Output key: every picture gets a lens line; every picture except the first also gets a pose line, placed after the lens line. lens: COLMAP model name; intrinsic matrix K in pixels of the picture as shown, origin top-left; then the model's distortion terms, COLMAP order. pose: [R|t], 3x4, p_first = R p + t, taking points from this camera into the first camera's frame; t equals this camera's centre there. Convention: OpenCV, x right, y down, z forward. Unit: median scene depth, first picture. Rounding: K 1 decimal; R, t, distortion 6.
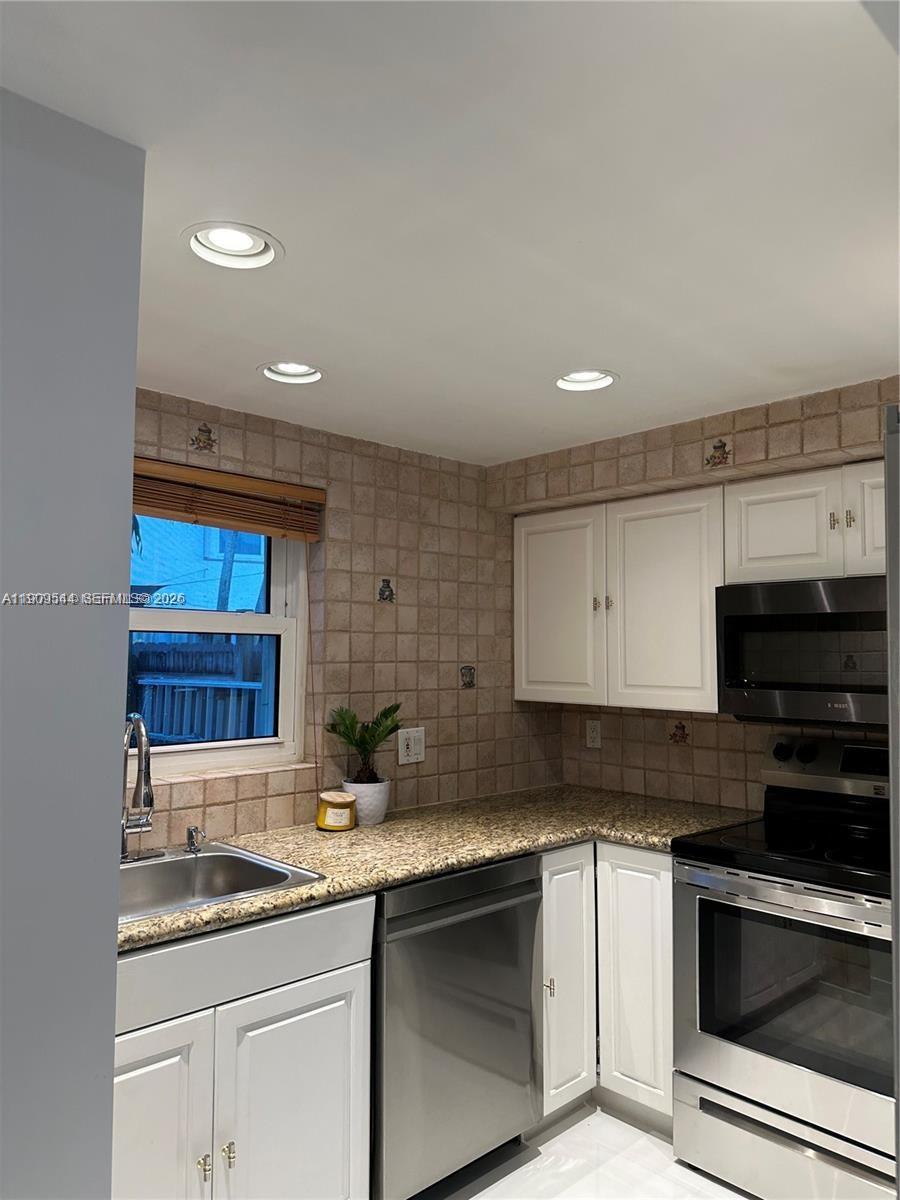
lens RADIAL K [[836.5, 0, 450.0], [0, 836.5, 600.0], [0, 0, 1]] dist [0.133153, -0.189947]
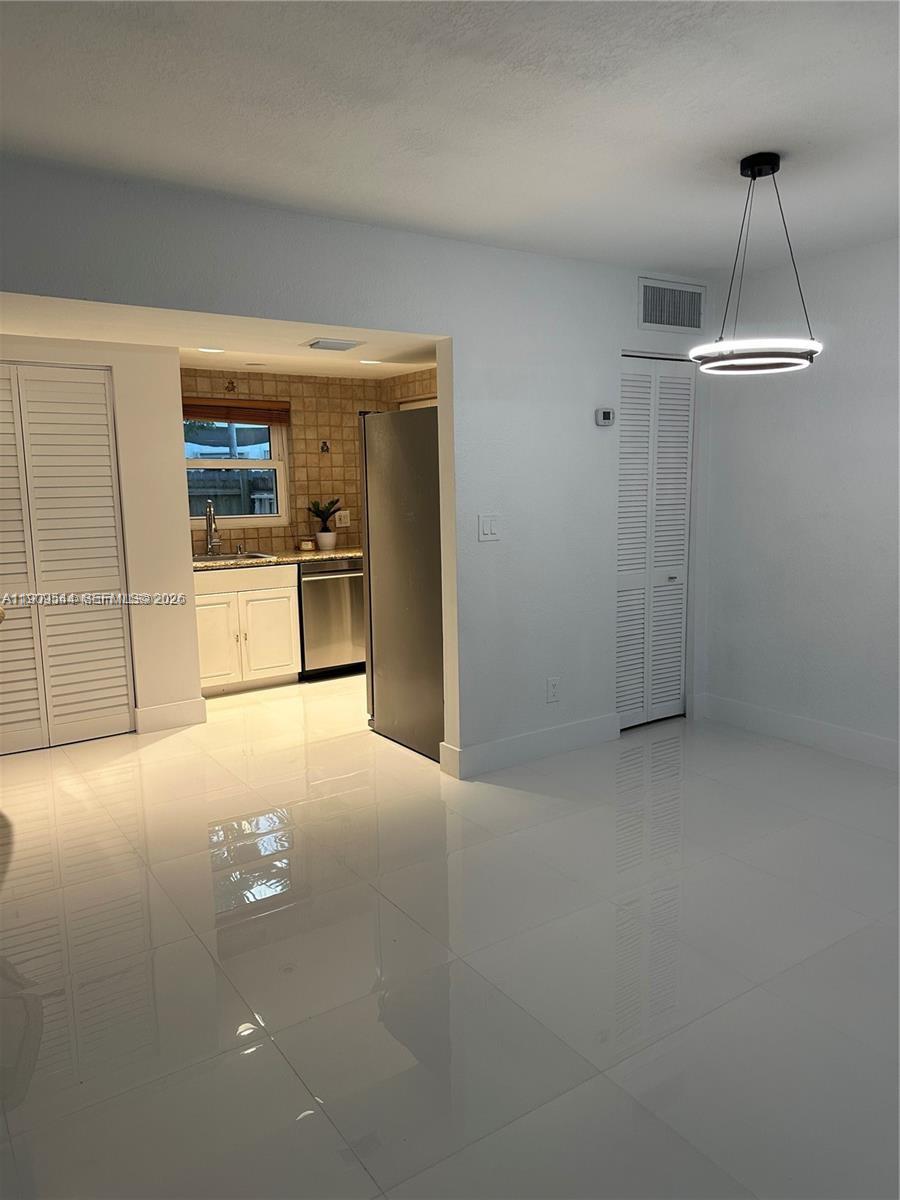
lens RADIAL K [[836.5, 0, 450.0], [0, 836.5, 600.0], [0, 0, 1]] dist [0.133153, -0.189947]
pose [[0.983235, 0.000885, -0.182340, 0.662378], [0.037290, 0.977878, 0.205826, -0.062664], [0.178489, -0.209175, 0.961451, -1.153930]]
